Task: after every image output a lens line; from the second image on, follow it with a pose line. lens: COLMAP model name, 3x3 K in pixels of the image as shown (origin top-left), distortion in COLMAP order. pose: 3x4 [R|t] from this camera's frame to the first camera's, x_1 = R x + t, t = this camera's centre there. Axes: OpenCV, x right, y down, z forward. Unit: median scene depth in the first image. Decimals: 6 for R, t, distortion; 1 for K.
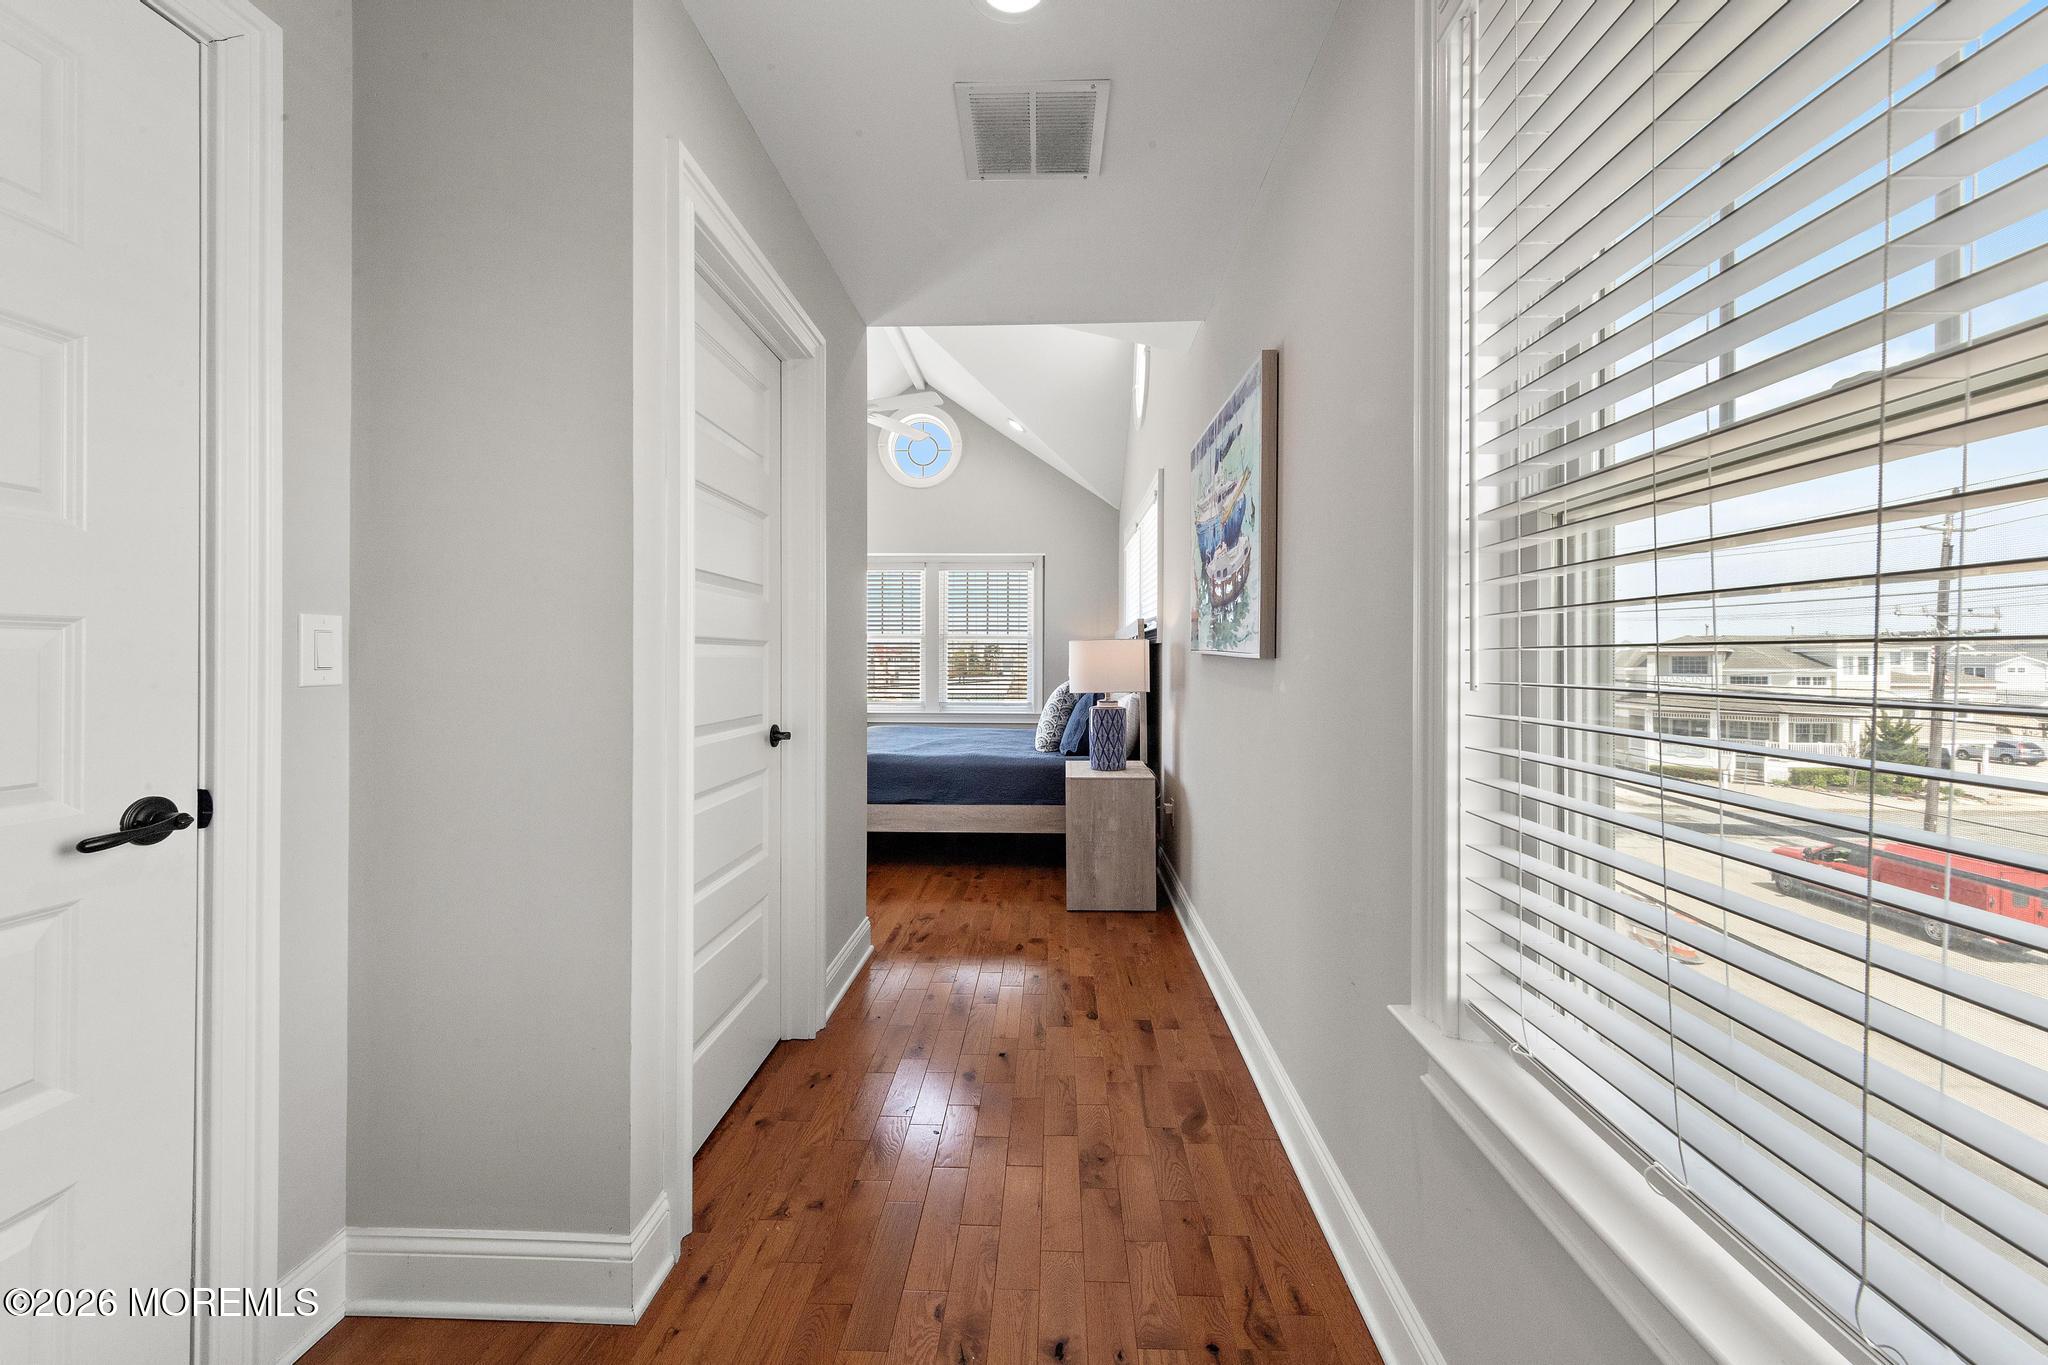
lens RADIAL K [[819.1, 0, 1027.8], [0, 819.1, 665.9], [0, 0, 1]] dist [0.000728, -0.000311]
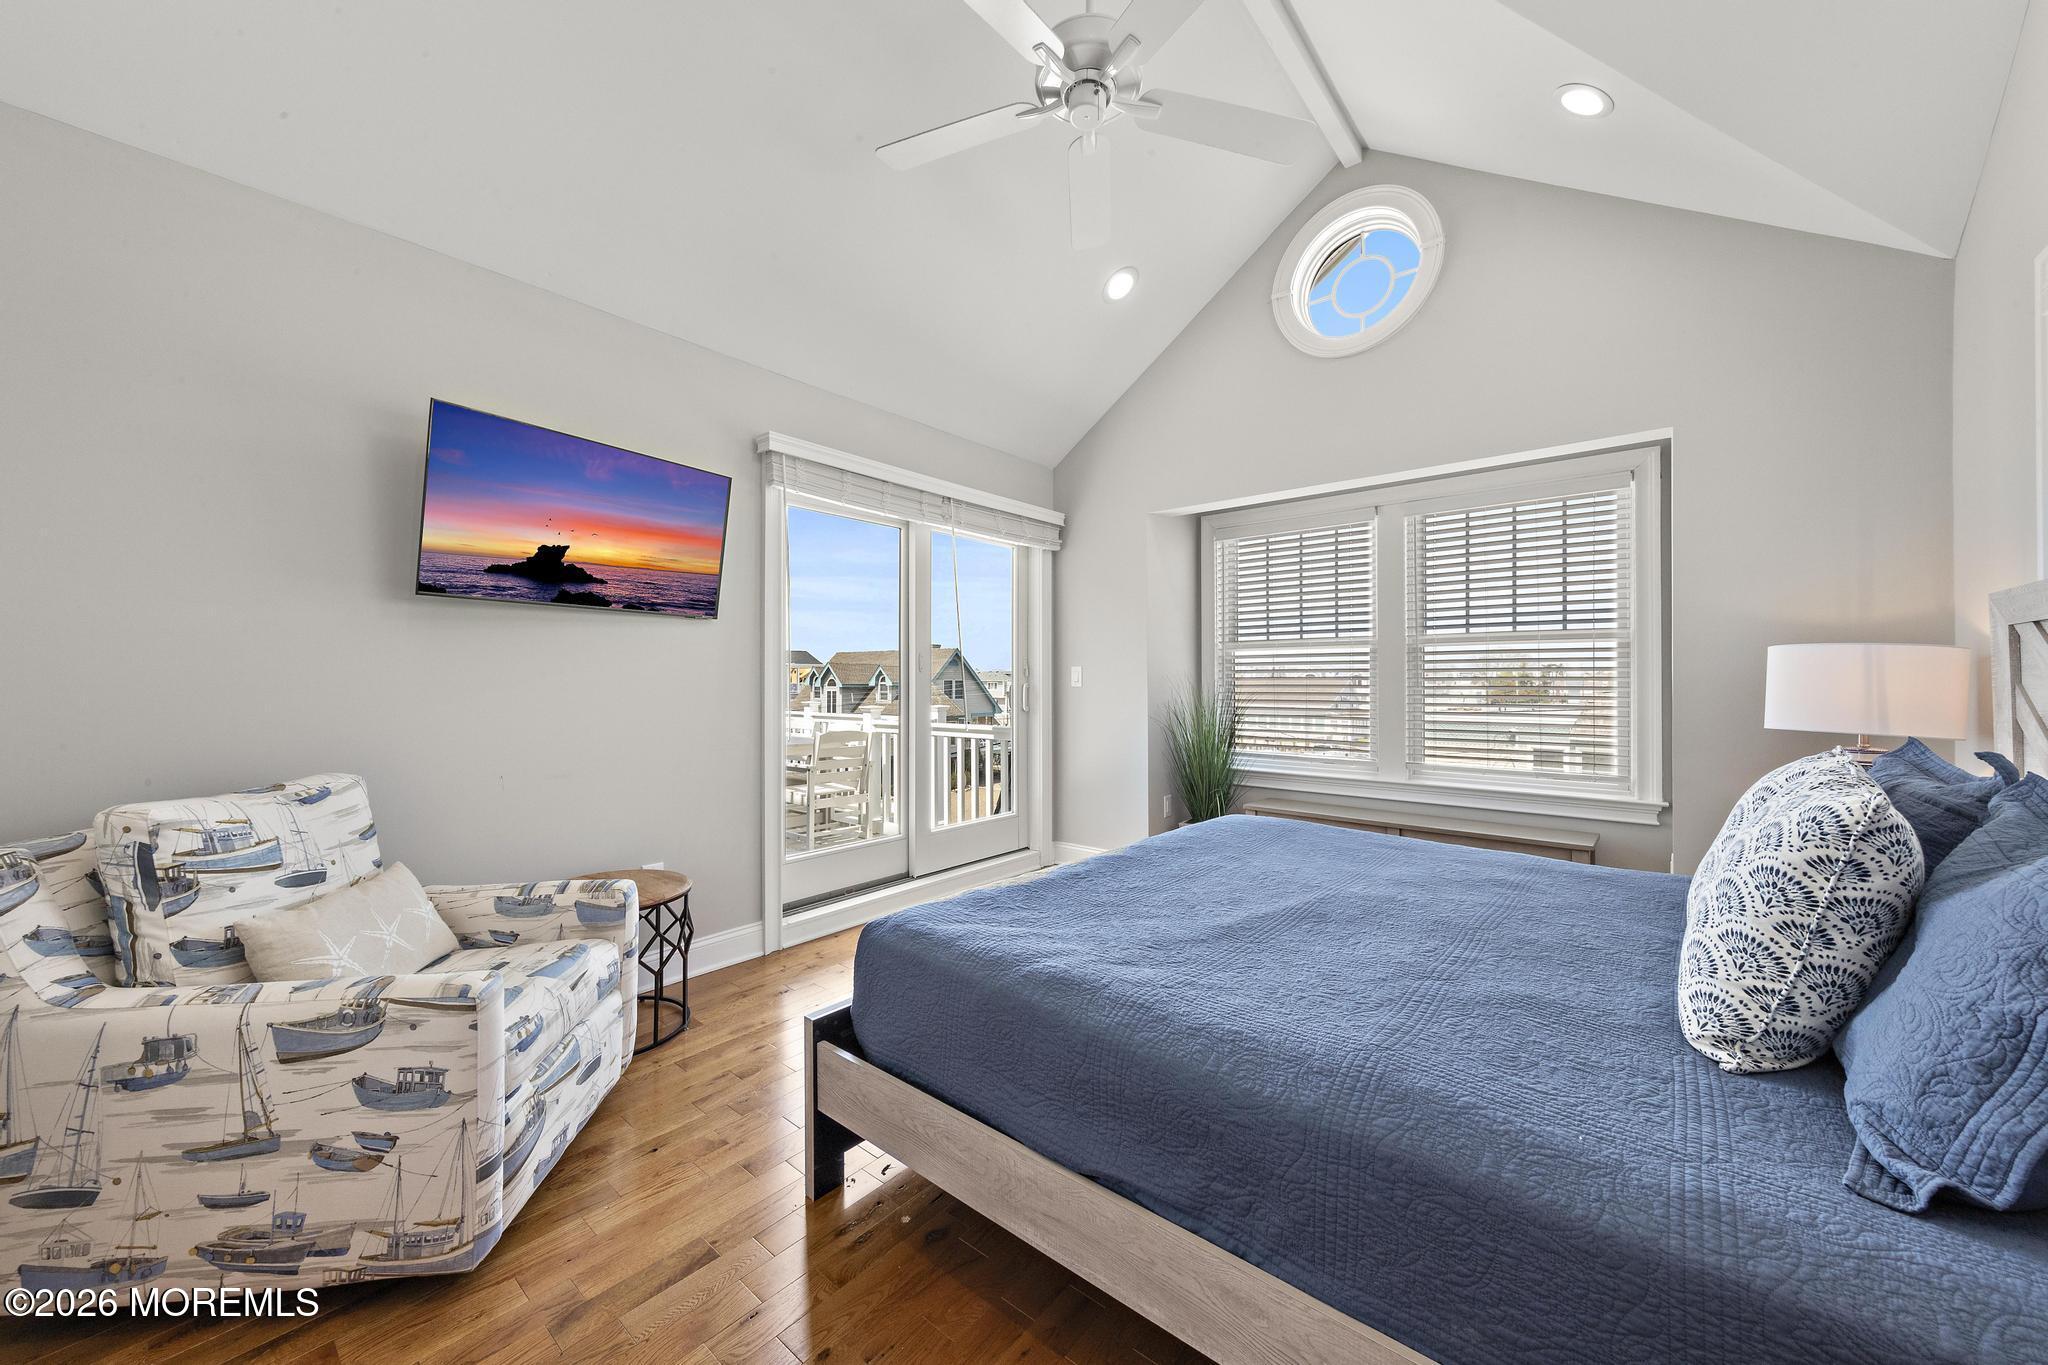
lens RADIAL K [[732.9, 0, 1019.5], [0, 732.9, 687.2], [0, 0, 1]] dist [0.009523, 0.000182]
pose [[0.784016, 0.000725, -0.620740, -0.008122], [-0.010673, 0.999867, -0.012313, -0.003201], [0.620649, 0.016278, 0.783920, 0.560991]]
